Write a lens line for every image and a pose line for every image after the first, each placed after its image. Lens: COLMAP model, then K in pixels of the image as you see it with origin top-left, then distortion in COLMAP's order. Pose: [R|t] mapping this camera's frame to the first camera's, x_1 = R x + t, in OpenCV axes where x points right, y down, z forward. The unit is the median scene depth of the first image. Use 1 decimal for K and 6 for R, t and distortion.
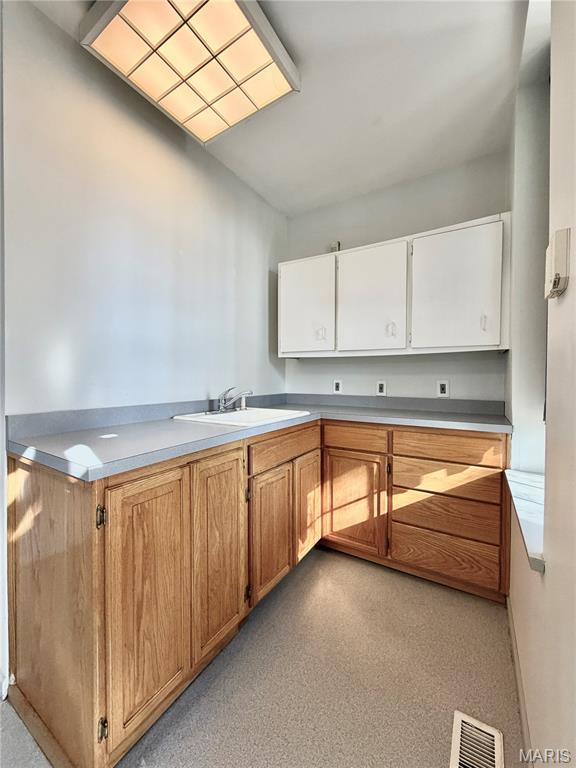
lens RADIAL K [[306.2, 0, 288.8], [0, 306.2, 381.6], [0, 0, 1]] dist [-0.000498, -0.000704]
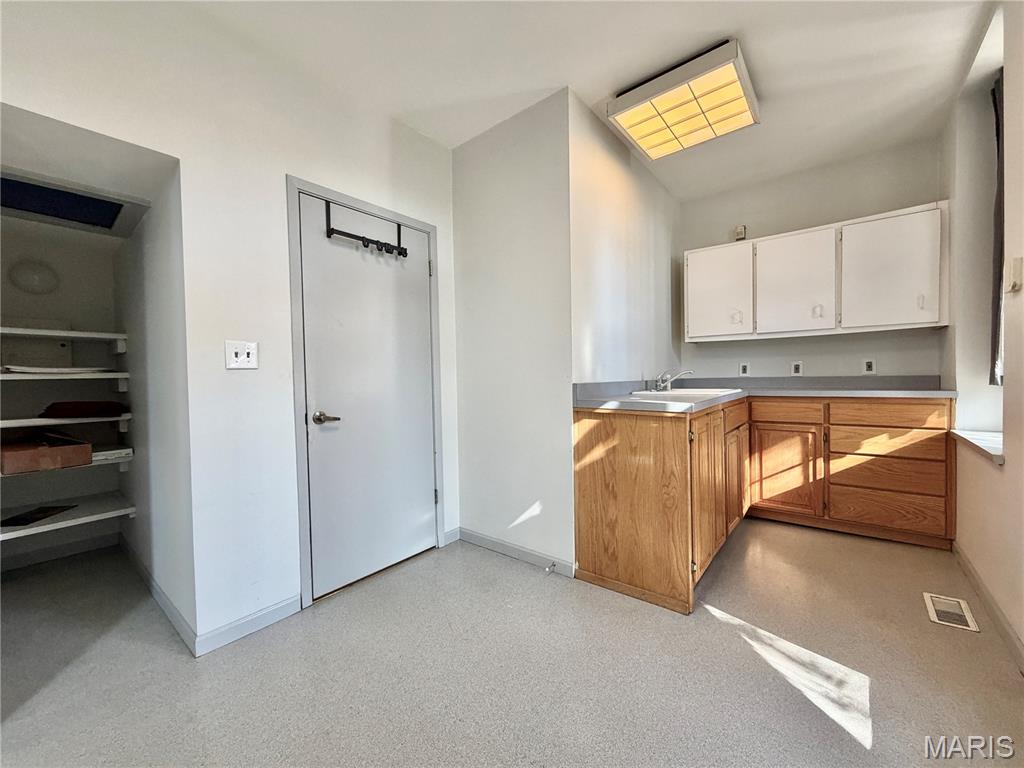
lens RADIAL K [[408.3, 0, 509.1], [0, 408.3, 385.7], [0, 0, 1]] dist [-0.000498, -0.000704]
pose [[0.991169, -0.019250, -0.131202, -0.614657], [0.020200, 0.999778, 0.005916, 0.066297], [0.131059, -0.008514, 0.991338, -0.616882]]
